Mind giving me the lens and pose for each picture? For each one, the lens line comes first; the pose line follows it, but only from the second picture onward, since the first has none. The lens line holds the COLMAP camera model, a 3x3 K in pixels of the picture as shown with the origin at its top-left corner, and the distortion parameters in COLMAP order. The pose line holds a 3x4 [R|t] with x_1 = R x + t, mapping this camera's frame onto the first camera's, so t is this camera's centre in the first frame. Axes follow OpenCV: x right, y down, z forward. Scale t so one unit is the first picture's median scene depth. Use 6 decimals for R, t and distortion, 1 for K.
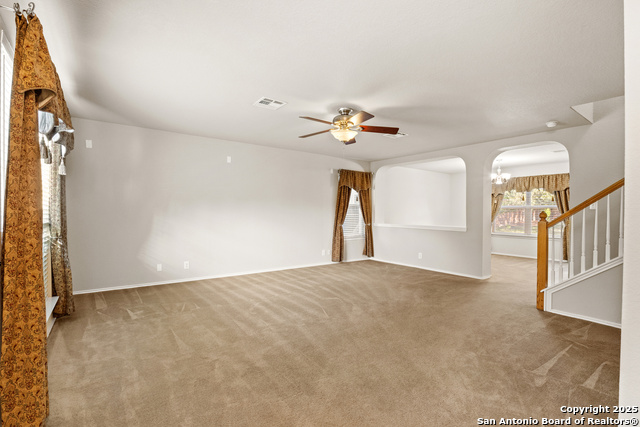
lens RADIAL K [[306.0, 0, 319.5], [0, 306.0, 211.5], [0, 0, 1]] dist [-0.000761, 0.000099]
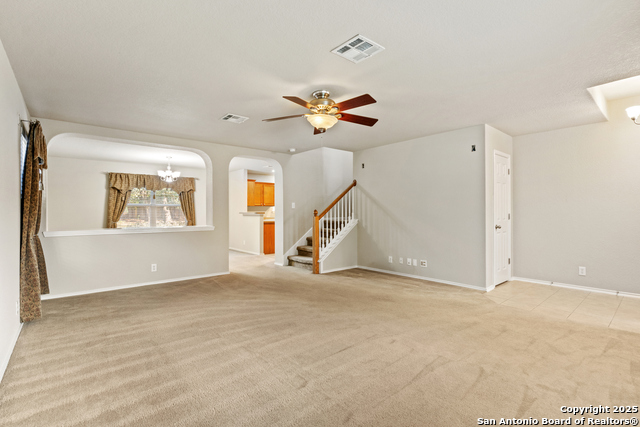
lens RADIAL K [[306.0, 0, 319.5], [0, 306.0, 211.5], [0, 0, 1]] dist [-0.000761, 0.000099]
pose [[-0.062606, -0.011912, 0.997967, -0.400733], [0.002740, 0.999923, 0.012108, -0.004618], [-0.998035, 0.003492, -0.062569, 0.544185]]
